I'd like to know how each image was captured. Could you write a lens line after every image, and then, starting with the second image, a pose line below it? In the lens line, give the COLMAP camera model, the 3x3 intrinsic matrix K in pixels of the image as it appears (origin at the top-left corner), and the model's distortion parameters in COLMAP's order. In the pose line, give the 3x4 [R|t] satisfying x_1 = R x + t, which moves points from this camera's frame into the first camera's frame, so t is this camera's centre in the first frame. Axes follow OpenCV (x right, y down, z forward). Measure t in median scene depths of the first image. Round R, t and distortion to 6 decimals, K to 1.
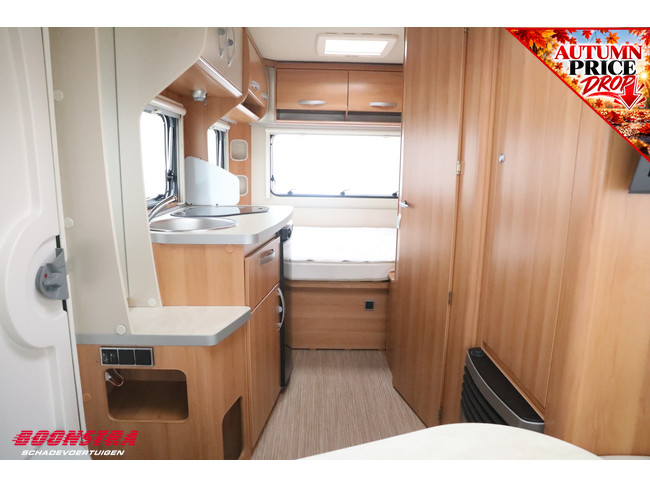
lens RADIAL K [[440.2, 0, 324.9], [0, 440.2, 243.8], [0, 0, 1]] dist [-0.058046, 0.006482]
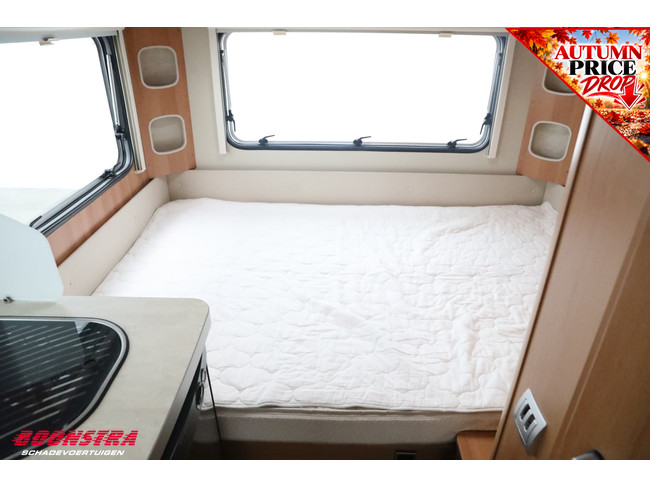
lens RADIAL K [[440.2, 0, 322.7], [0, 440.2, 244.2], [0, 0, 1]] dist [-0.058046, 0.006482]
pose [[0.999113, 0.015453, -0.039184, 0.023982], [-0.003995, 0.960841, 0.277073, -0.174956], [0.041931, -0.276670, 0.960050, 0.519264]]
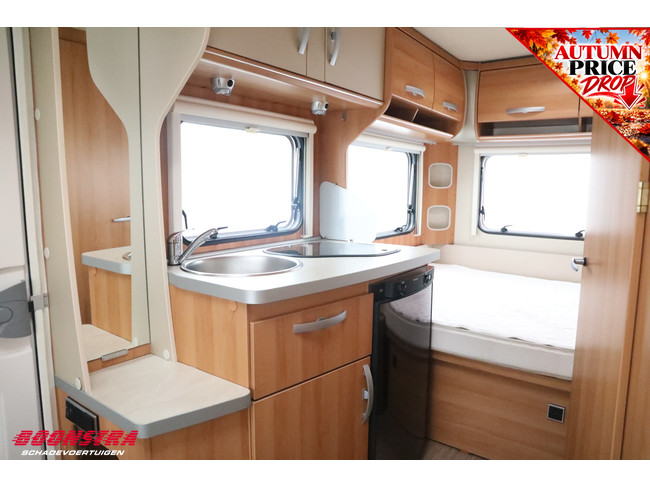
lens RADIAL K [[440.2, 0, 330.1], [0, 440.2, 247.8], [0, 0, 1]] dist [-0.058046, 0.006482]
pose [[0.802376, 0.078712, -0.591606, 0.159301], [-0.111579, 0.993571, -0.019138, -0.041997], [0.586296, 0.081367, 0.806000, 0.241419]]
